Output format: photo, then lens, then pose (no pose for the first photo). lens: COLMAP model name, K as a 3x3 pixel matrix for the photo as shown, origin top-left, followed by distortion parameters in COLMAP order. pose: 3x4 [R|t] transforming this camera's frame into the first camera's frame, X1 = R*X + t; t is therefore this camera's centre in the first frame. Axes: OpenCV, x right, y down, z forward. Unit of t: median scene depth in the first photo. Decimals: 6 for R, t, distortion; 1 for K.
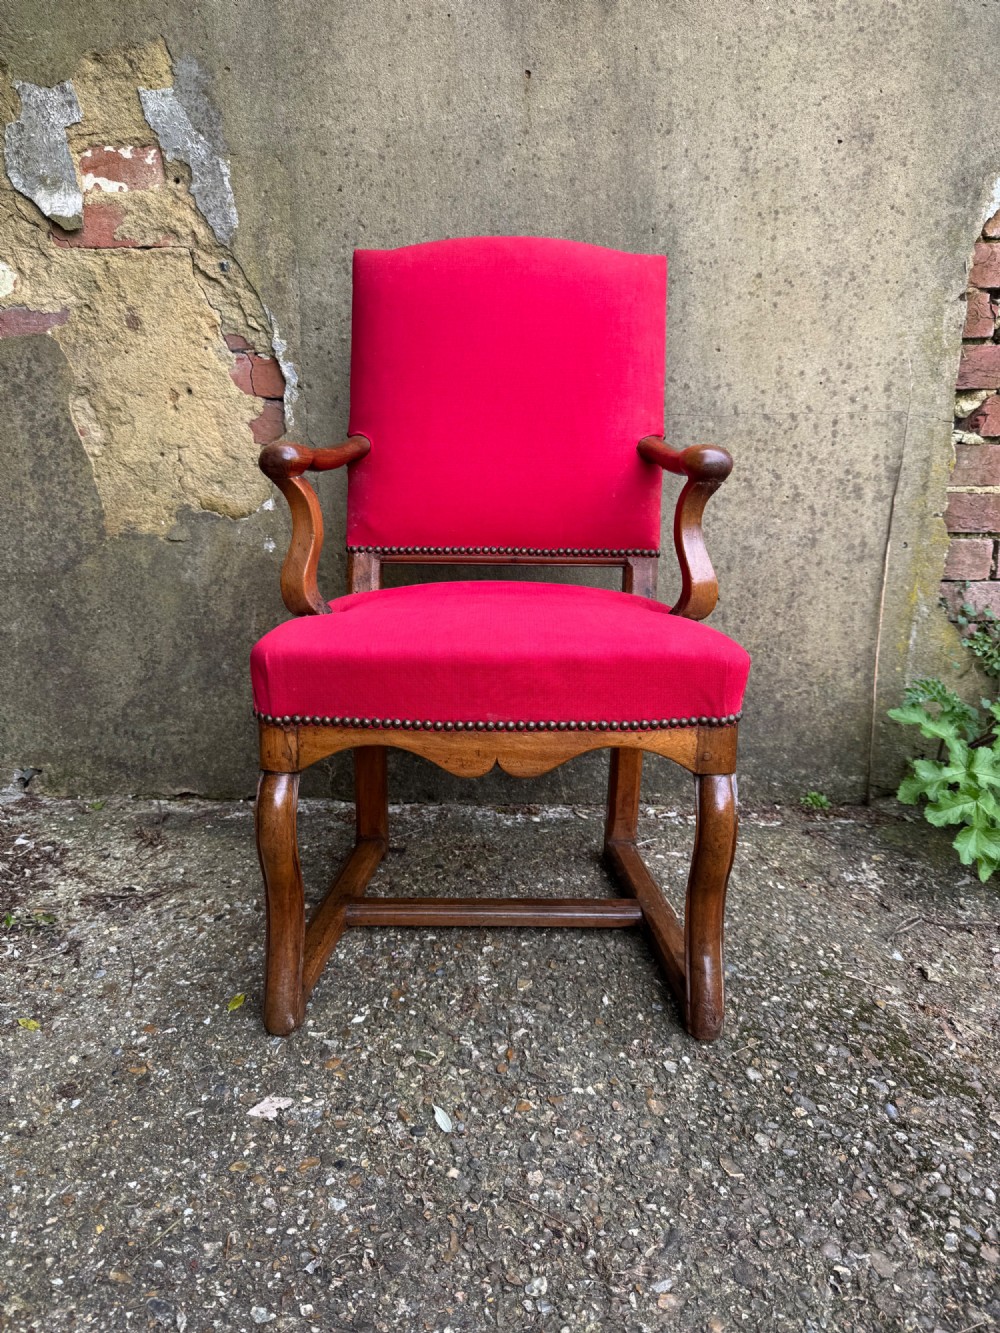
lens RADIAL K [[961.0, 0, 505.4], [0, 961.0, 669.6], [0, 0, 1]] dist [-0.009476, -0.003794]
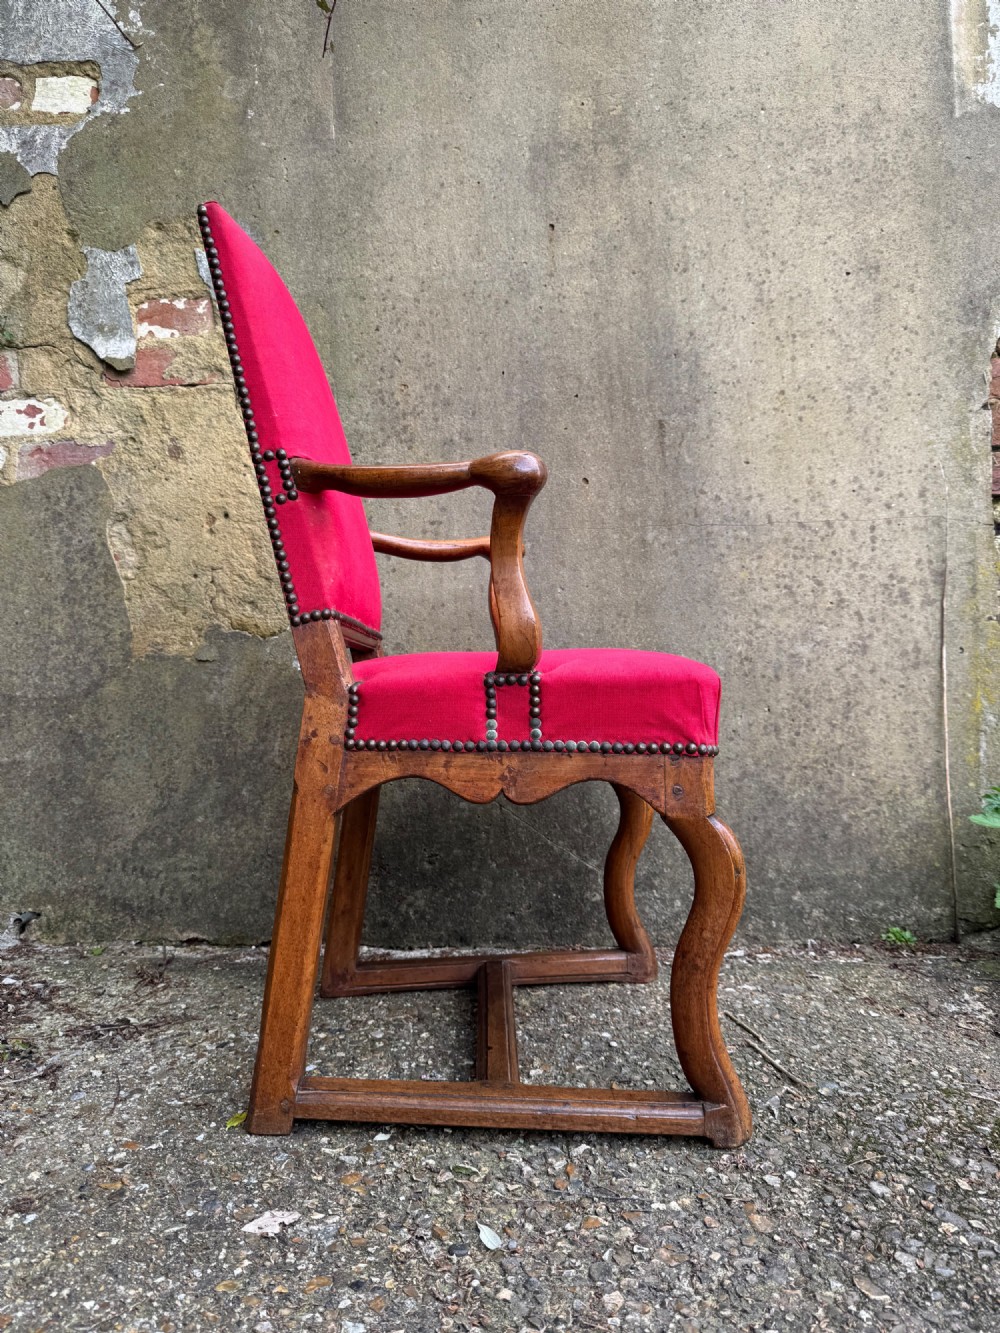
lens RADIAL K [[960.7, 0, 499.1], [0, 960.7, 673.1], [0, 0, 1]] dist [-0.008278, -0.003283]
pose [[0.999333, -0.022316, -0.028907, -0.016077], [0.013939, 0.964733, -0.262860, 0.152193], [0.033754, 0.262282, 0.964401, 0.082472]]
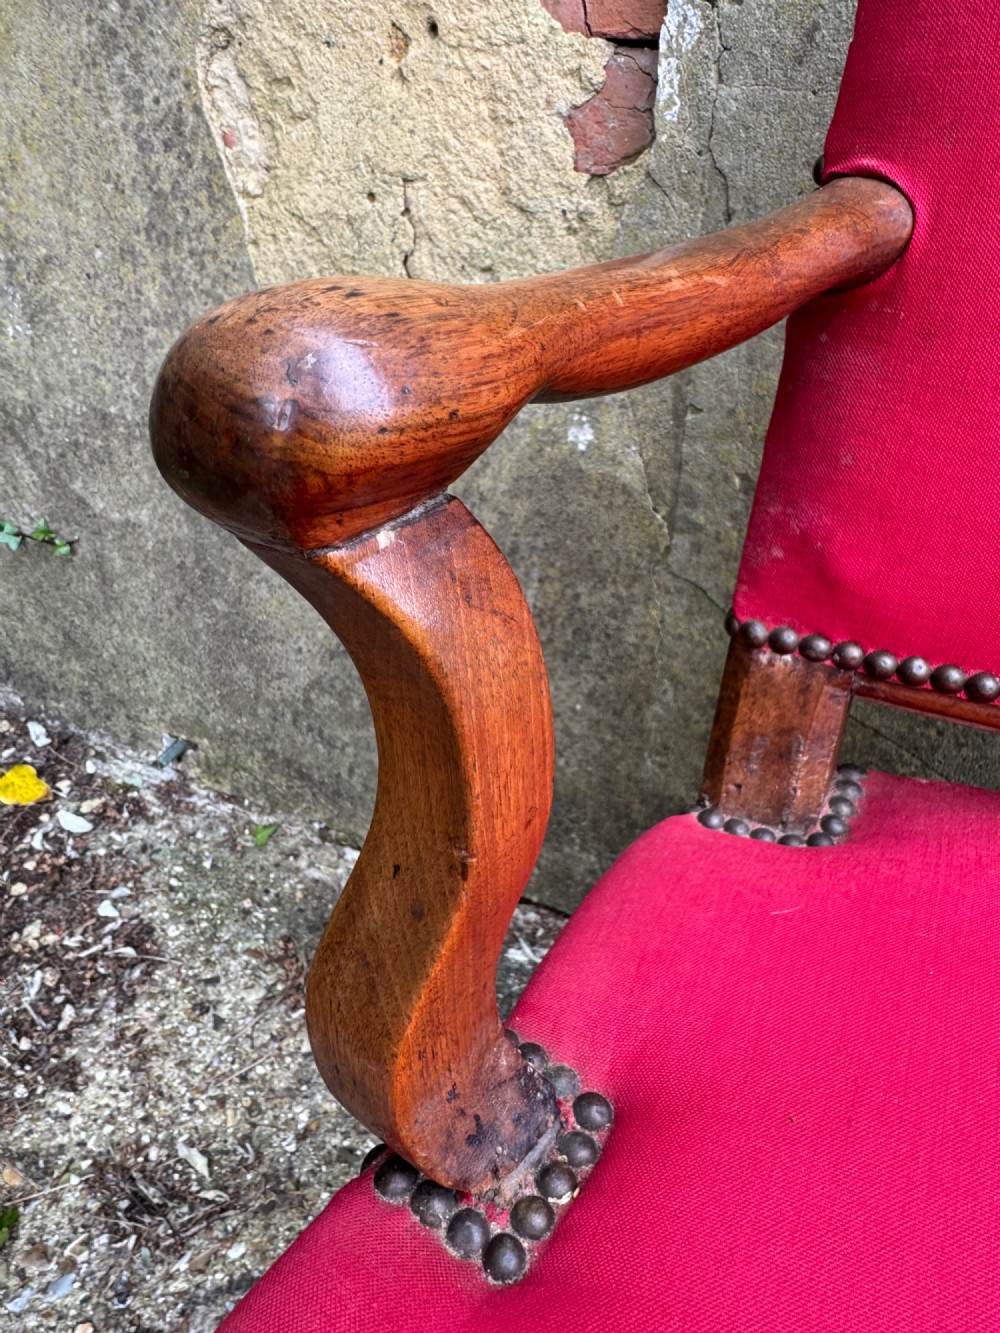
lens RADIAL K [[949.5, 0, 497.2], [0, 949.5, 599.8], [0, 0, 1]] dist [-0.004033, 0.001312]
pose [[0.890558, 0.201891, -0.407611, -0.107901], [-0.103096, 0.962372, 0.251419, -0.177884], [0.443033, -0.181880, 0.877862, 0.676201]]
